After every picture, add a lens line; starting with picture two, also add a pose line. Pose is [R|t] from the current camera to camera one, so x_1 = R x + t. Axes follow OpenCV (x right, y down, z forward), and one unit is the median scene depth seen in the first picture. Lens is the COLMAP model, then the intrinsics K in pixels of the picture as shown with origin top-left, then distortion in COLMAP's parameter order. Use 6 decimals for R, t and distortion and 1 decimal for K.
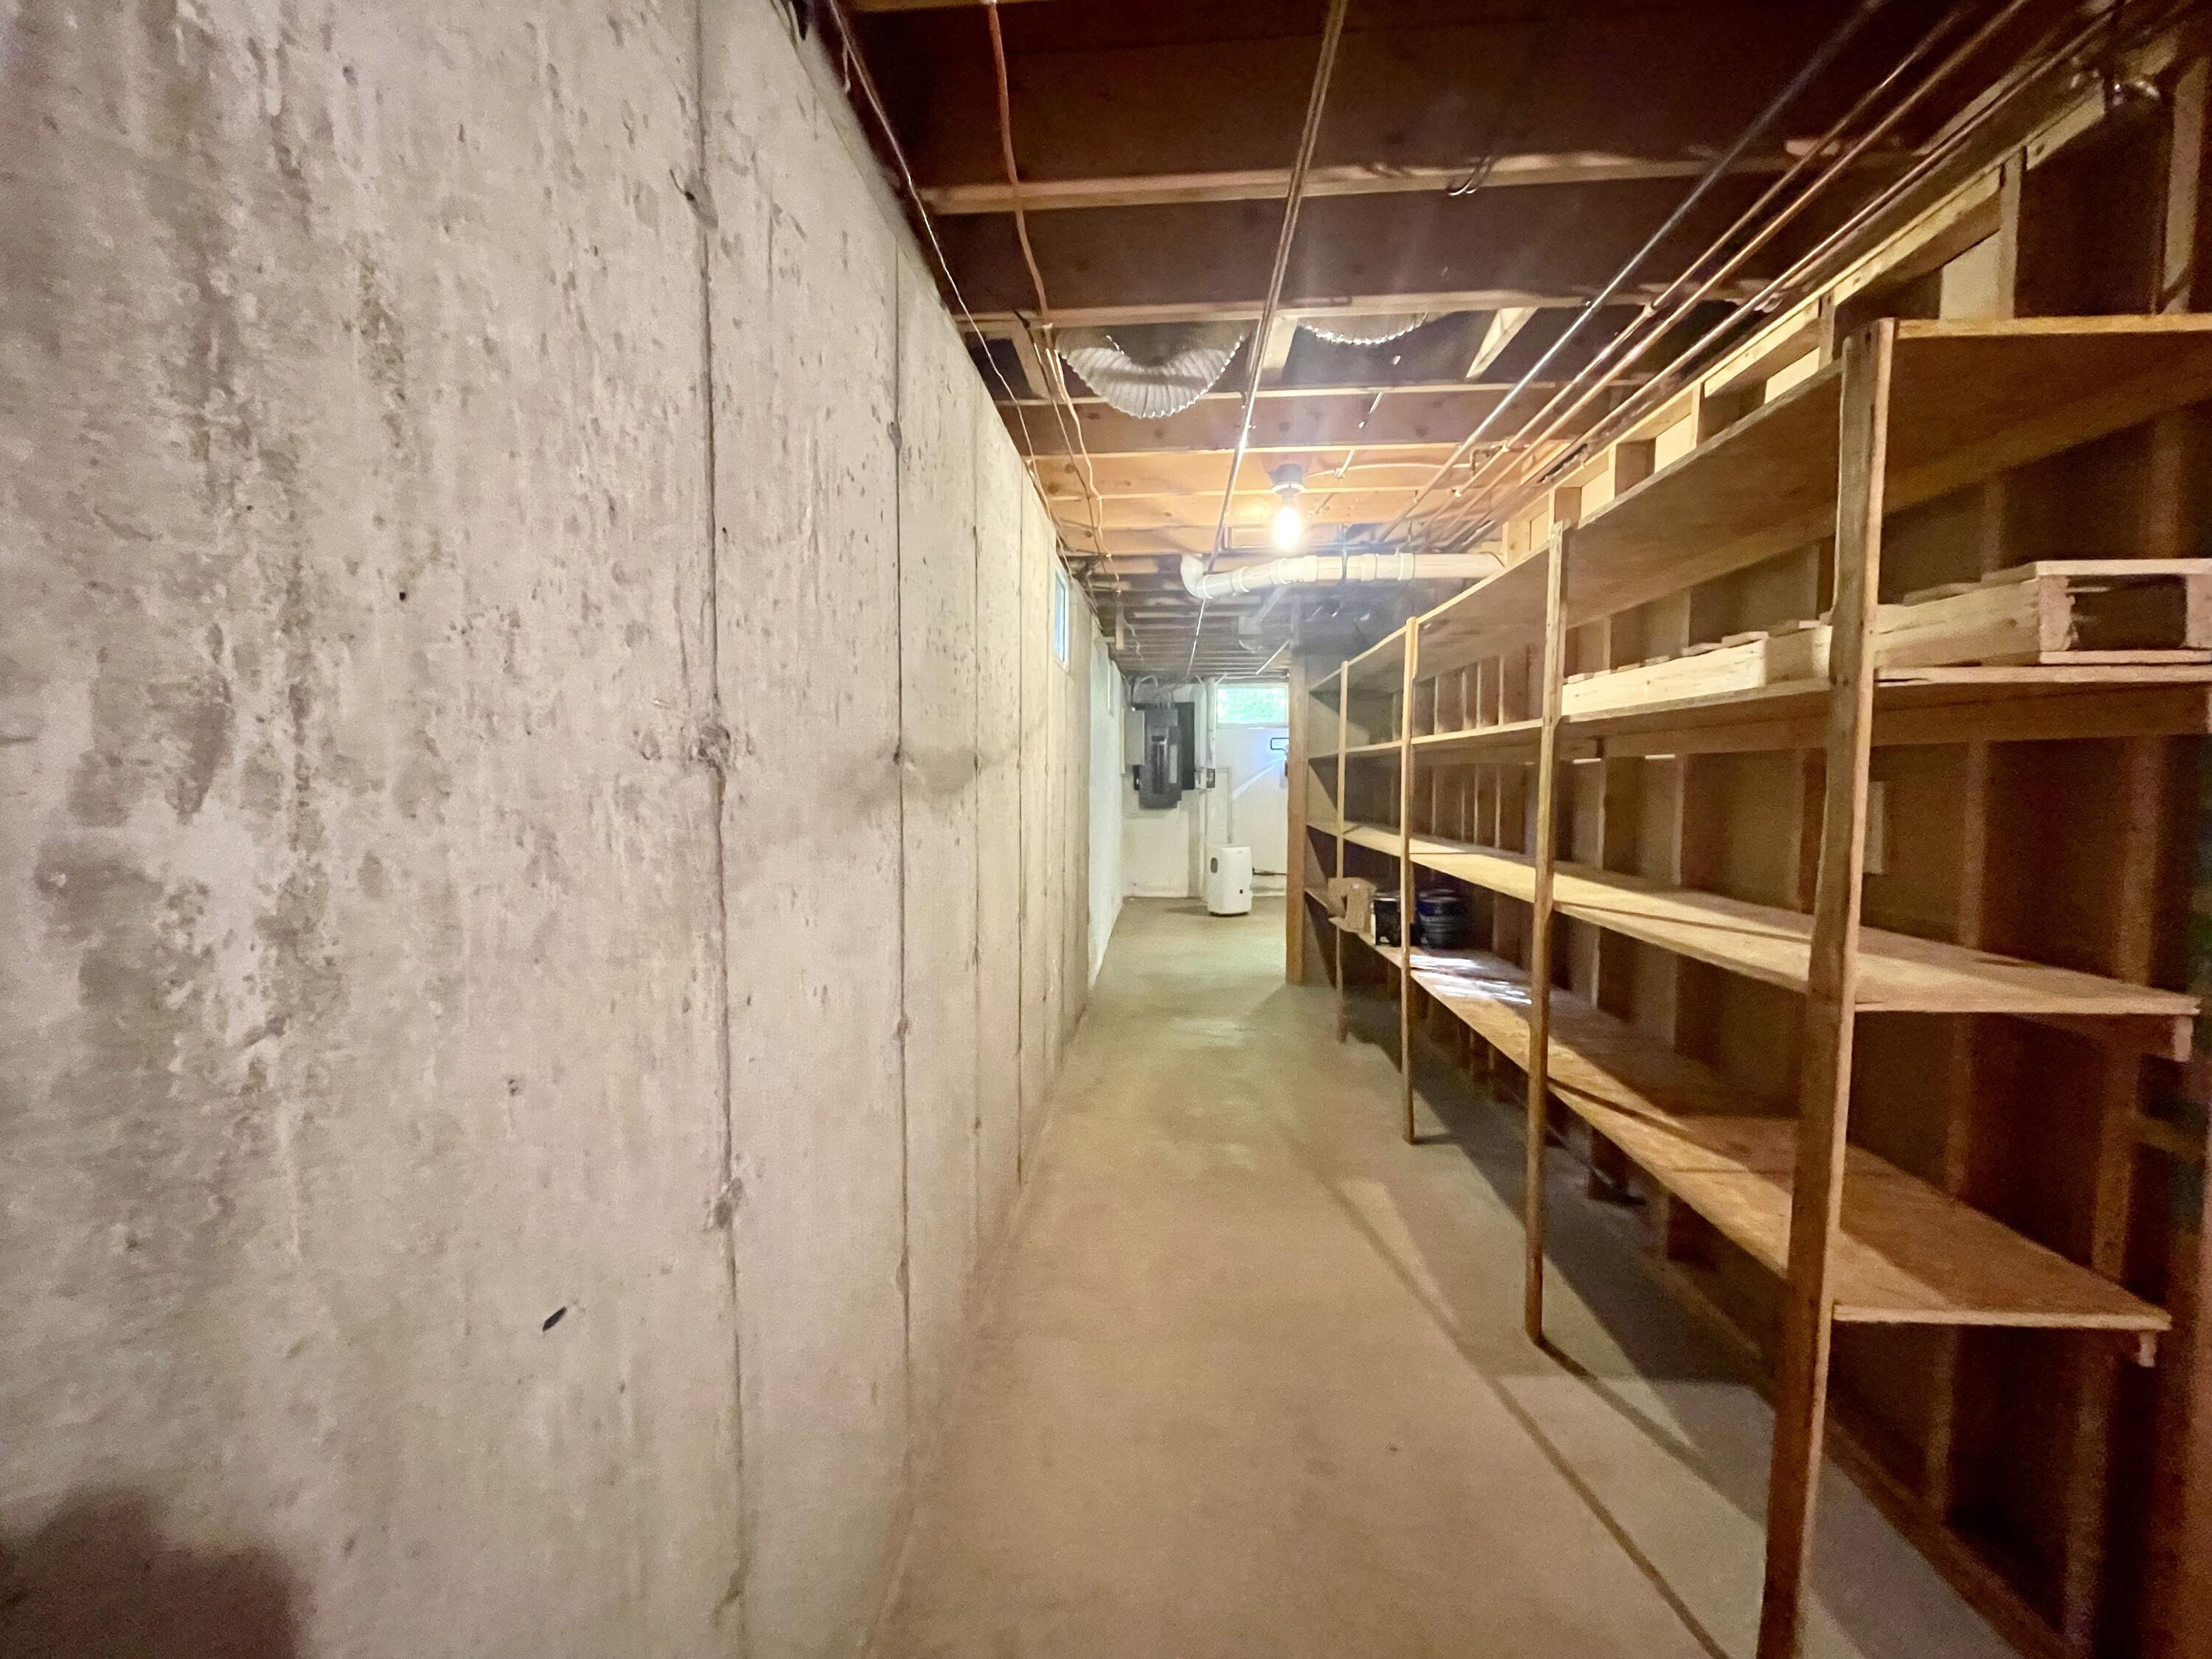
lens RADIAL K [[903.3, 0, 1098.0], [0, 903.3, 834.2], [0, 0, 1]] dist [0.001663, 0.000291]
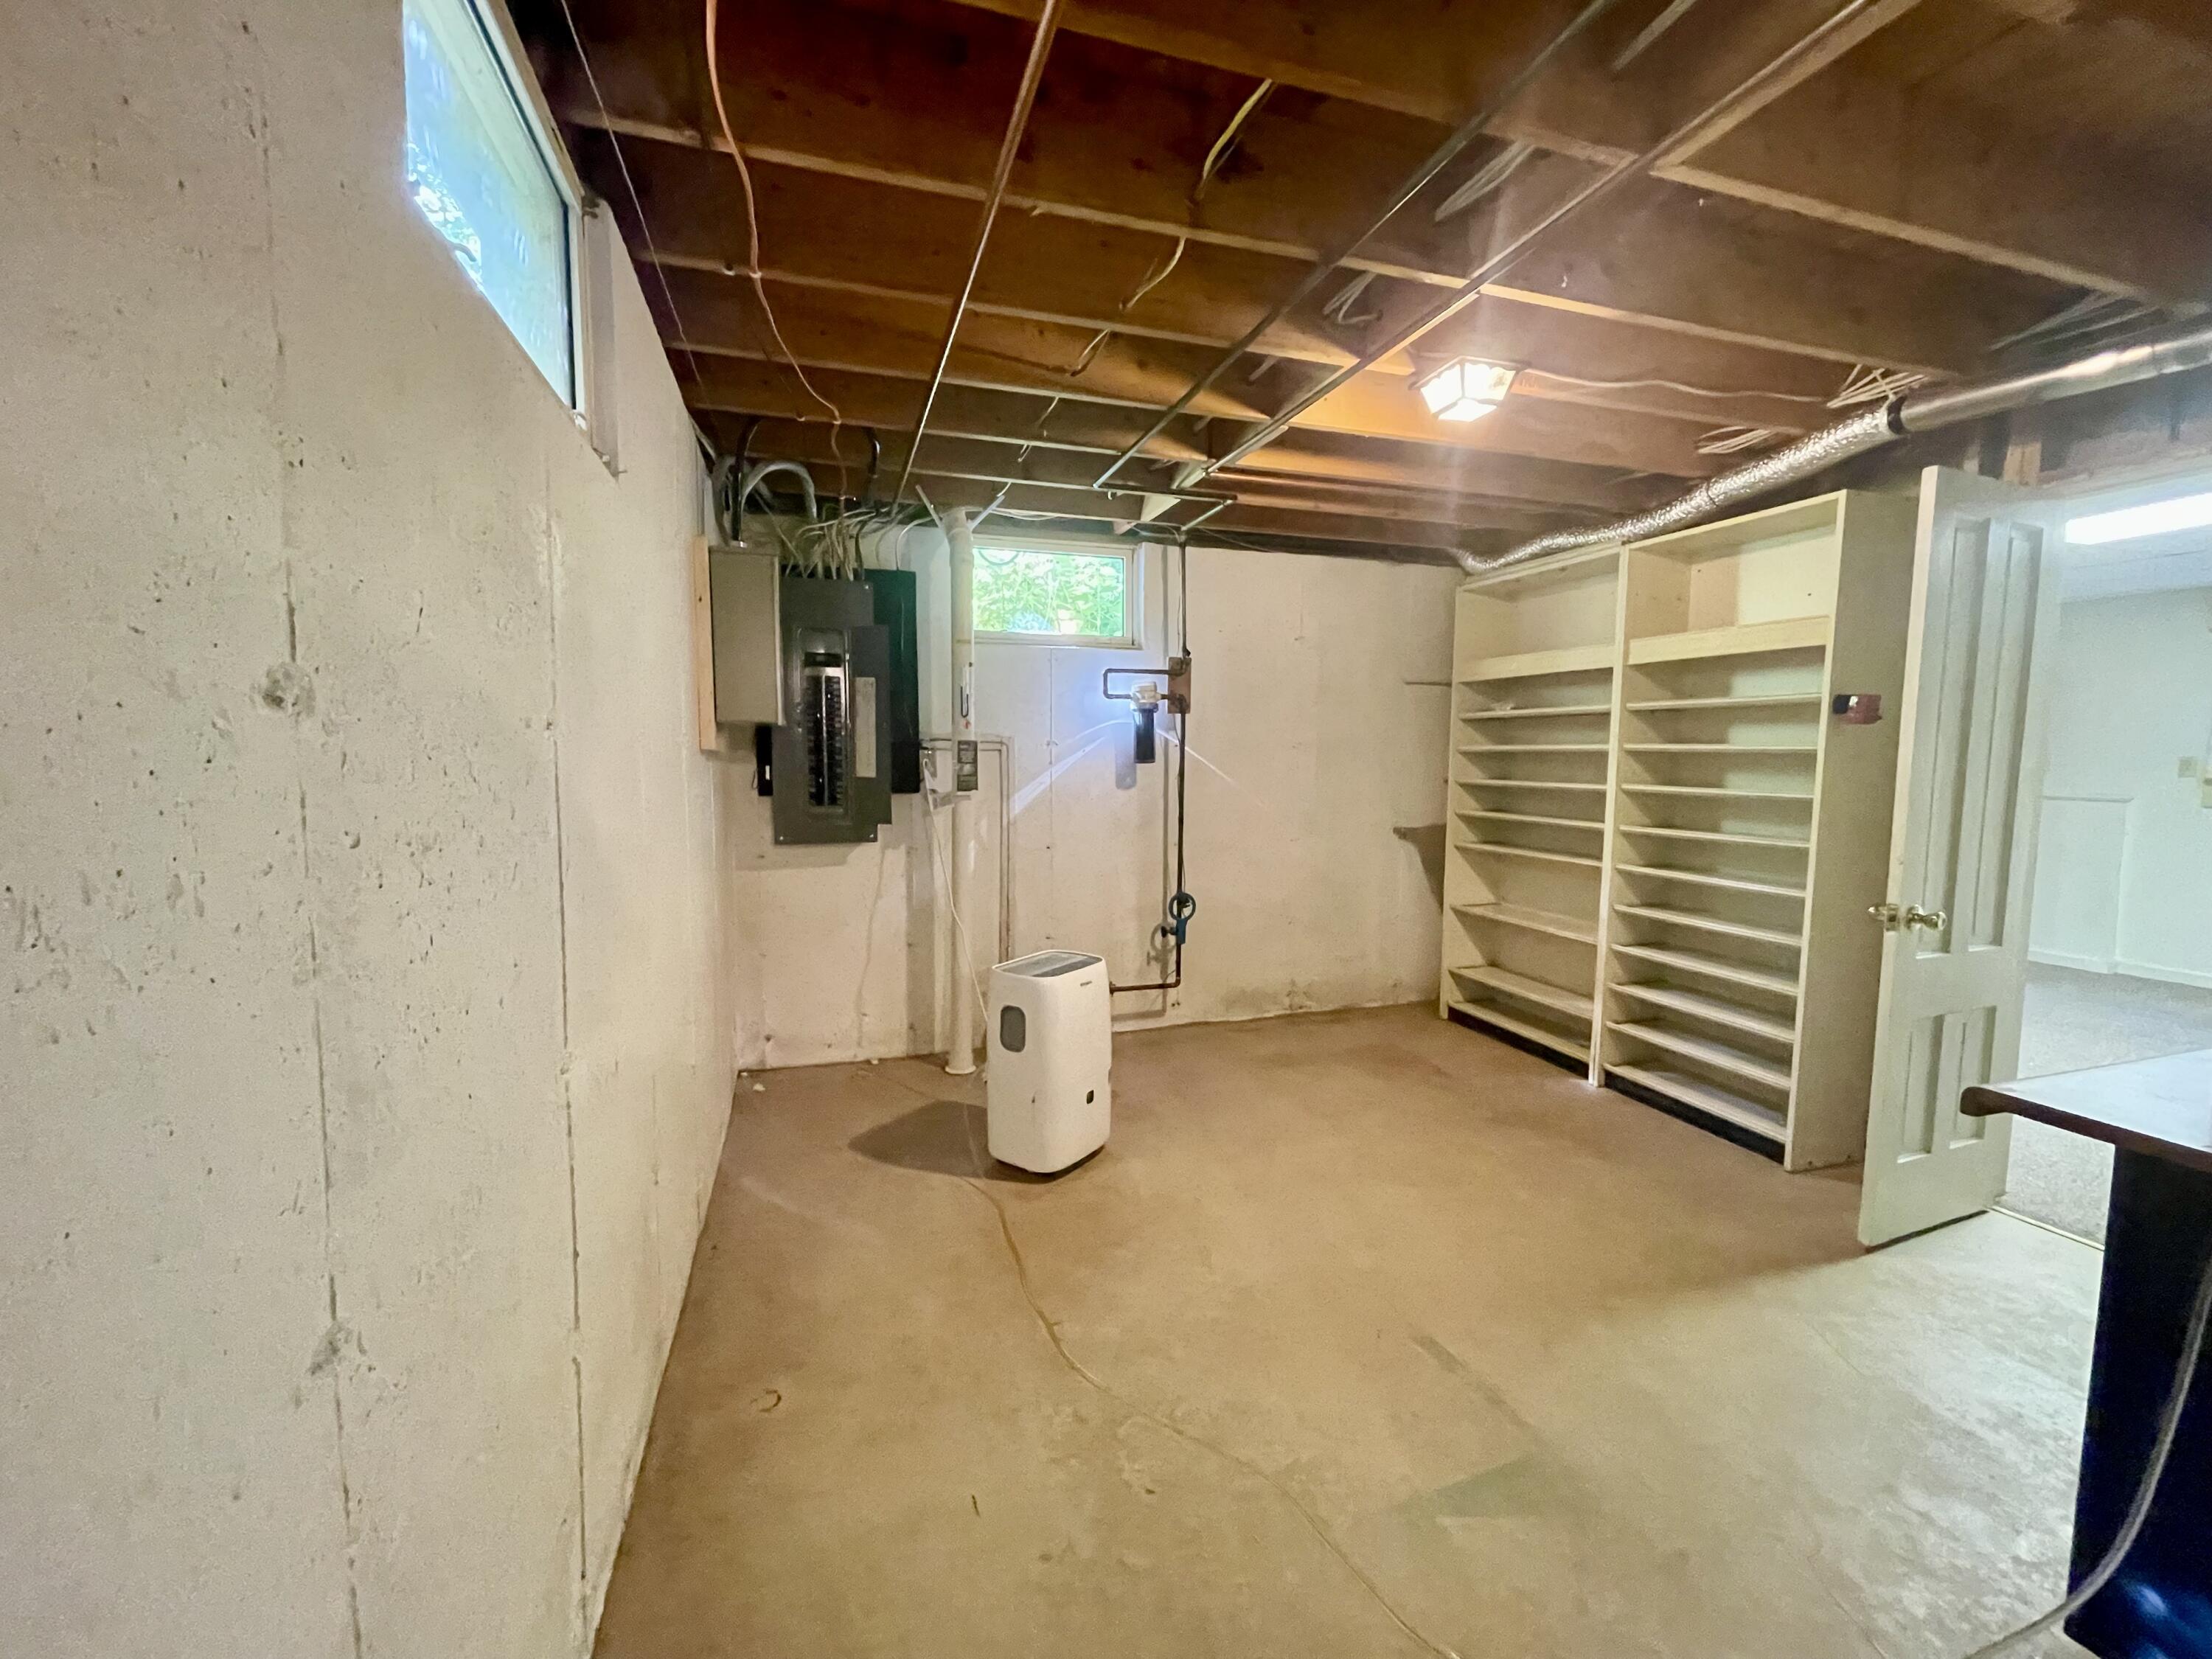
lens RADIAL K [[903.3, 0, 1098.0], [0, 903.3, 834.2], [0, 0, 1]] dist [0.001663, 0.000291]
pose [[0.923059, -0.026531, 0.383743, 0.025939], [0.012565, 0.999166, 0.038856, -0.045990], [-0.384454, -0.031044, 0.922622, 0.602793]]
